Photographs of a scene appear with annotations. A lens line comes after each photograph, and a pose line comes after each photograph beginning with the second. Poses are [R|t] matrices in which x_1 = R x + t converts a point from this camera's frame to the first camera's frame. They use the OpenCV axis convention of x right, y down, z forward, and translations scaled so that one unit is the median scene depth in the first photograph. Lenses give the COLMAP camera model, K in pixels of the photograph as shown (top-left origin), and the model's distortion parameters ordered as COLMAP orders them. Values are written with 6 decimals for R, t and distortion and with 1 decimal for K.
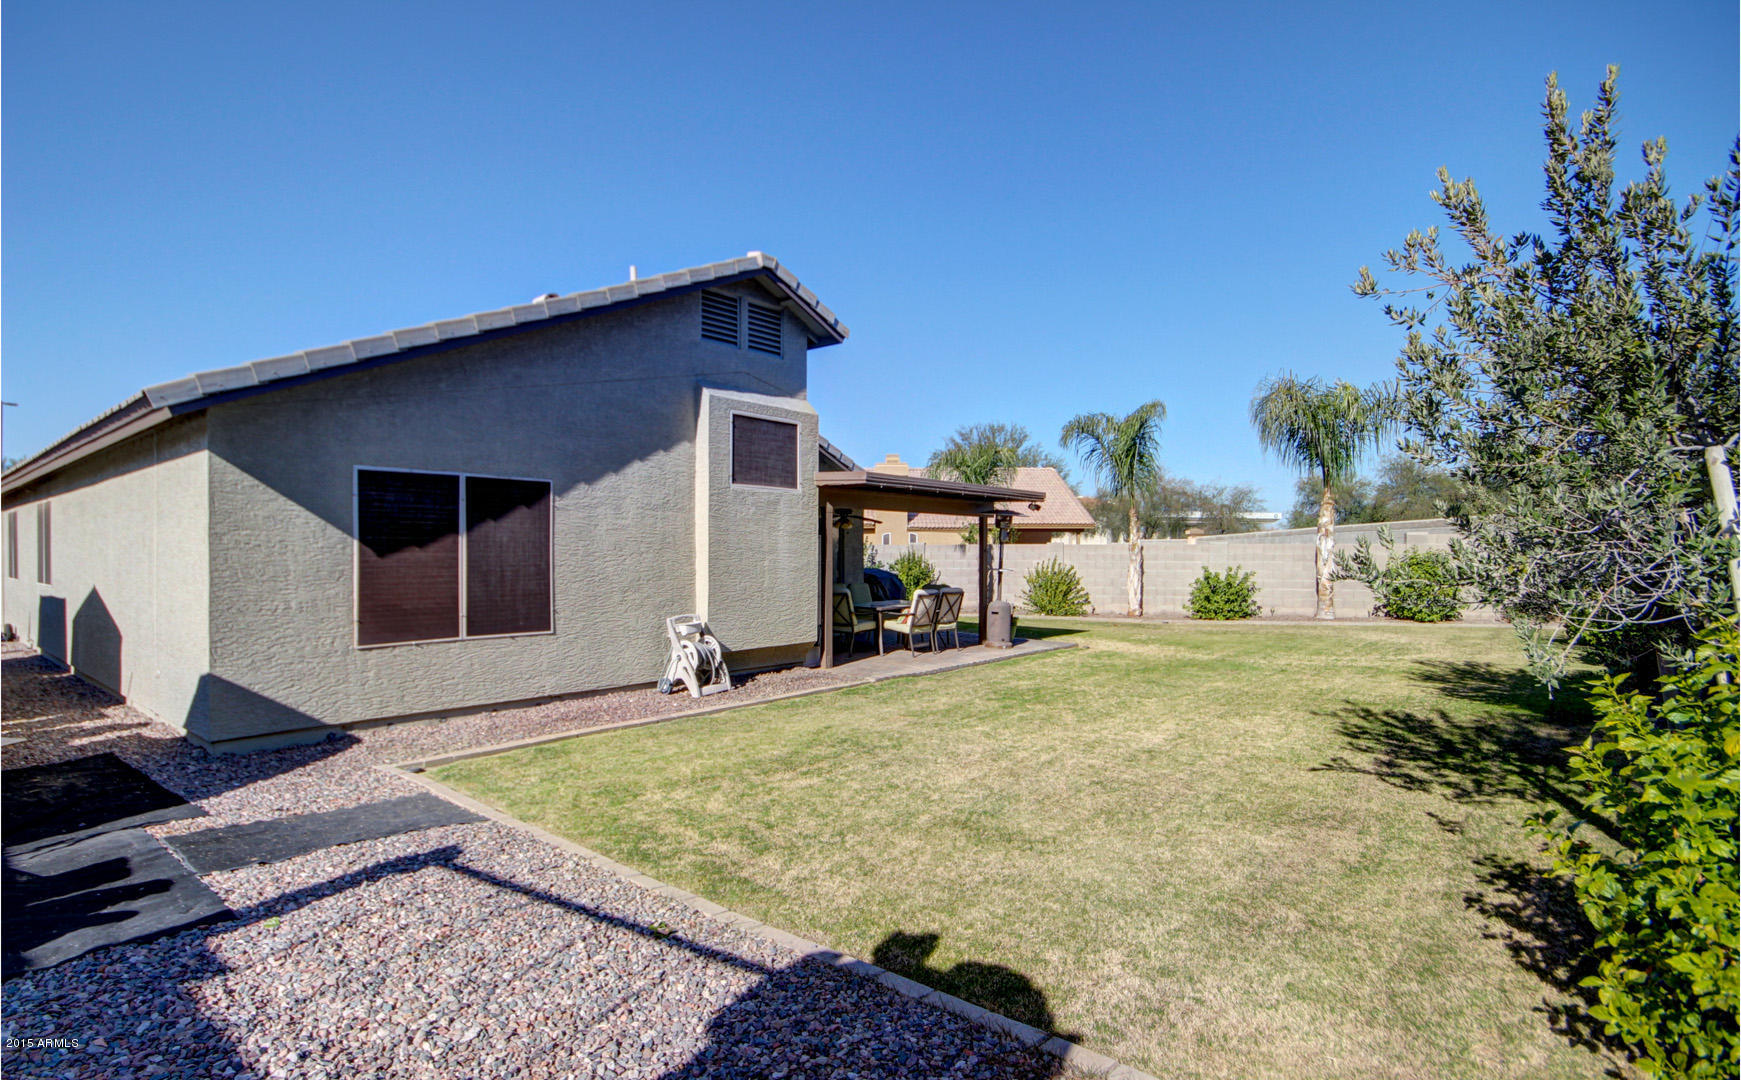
lens RADIAL K [[844.9, 0, 879.2], [0, 844.9, 549.7], [0, 0, 1]] dist [-0.000605, -0.000027]
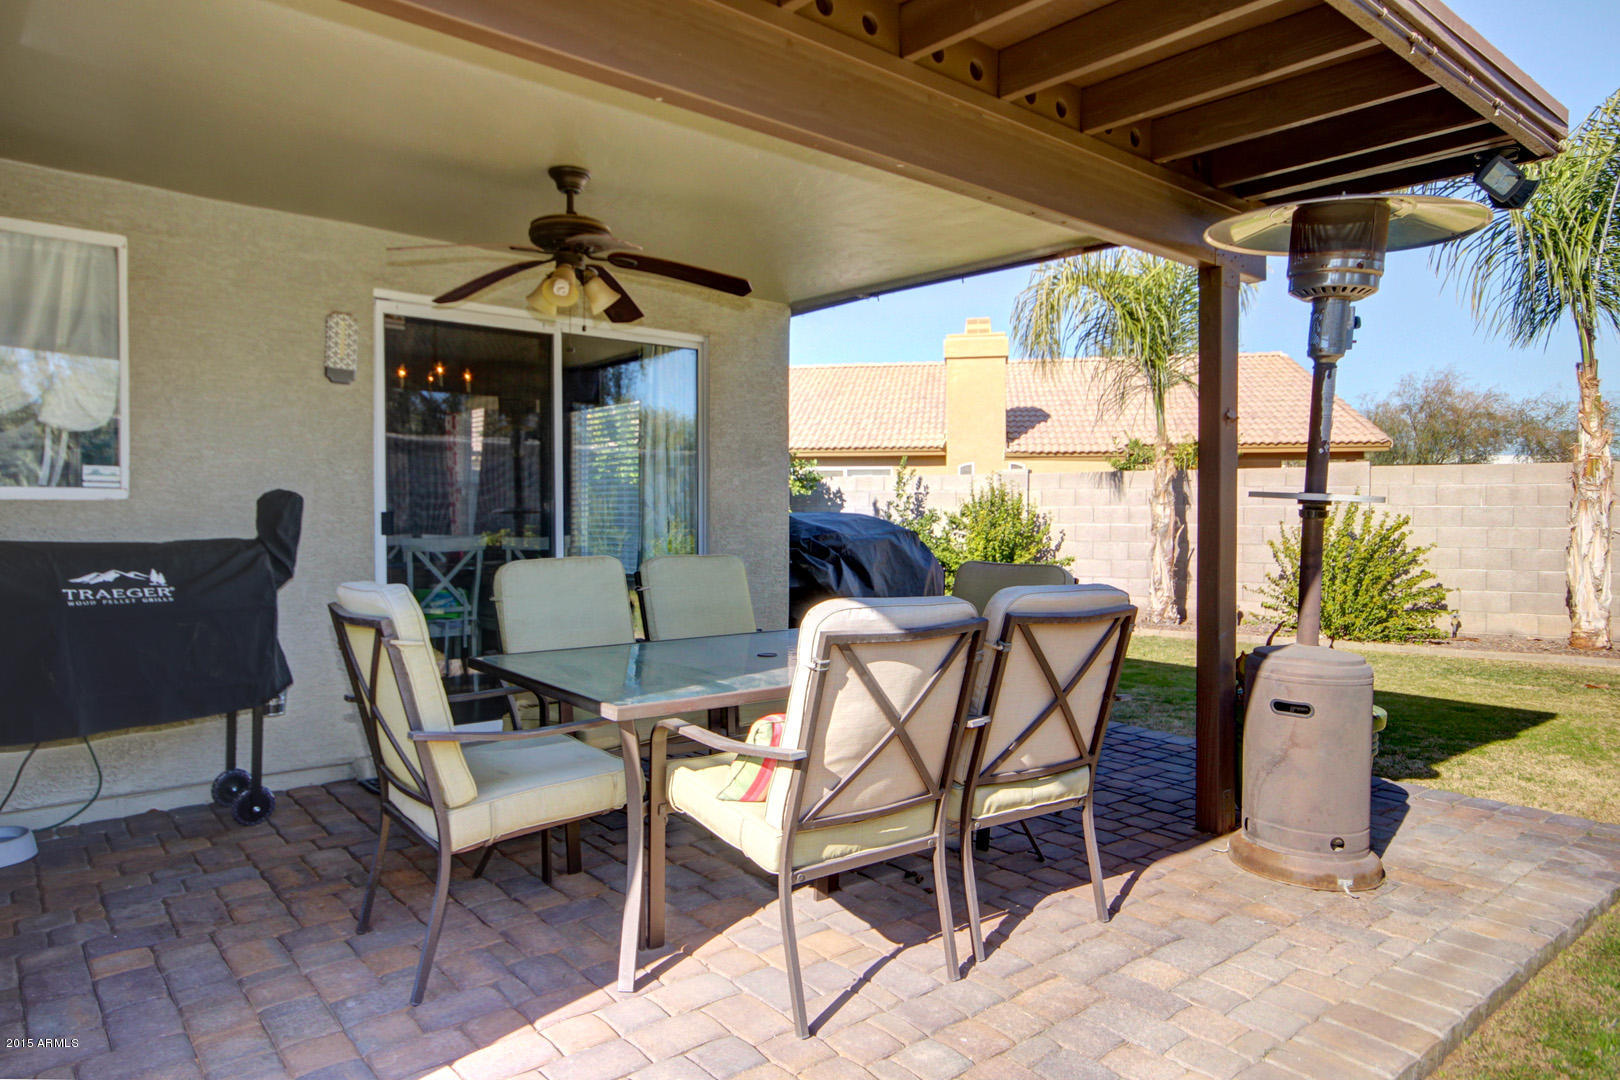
lens RADIAL K [[959.9, 0, 801.1], [0, 959.9, 538.2], [0, 0, 1]] dist [0.005193, 0.000760]
pose [[0.977214, 0.005101, -0.212193, 0.074937], [-0.000391, 0.999753, 0.022235, 0.030692], [0.212254, -0.021646, 0.976975, 0.793820]]
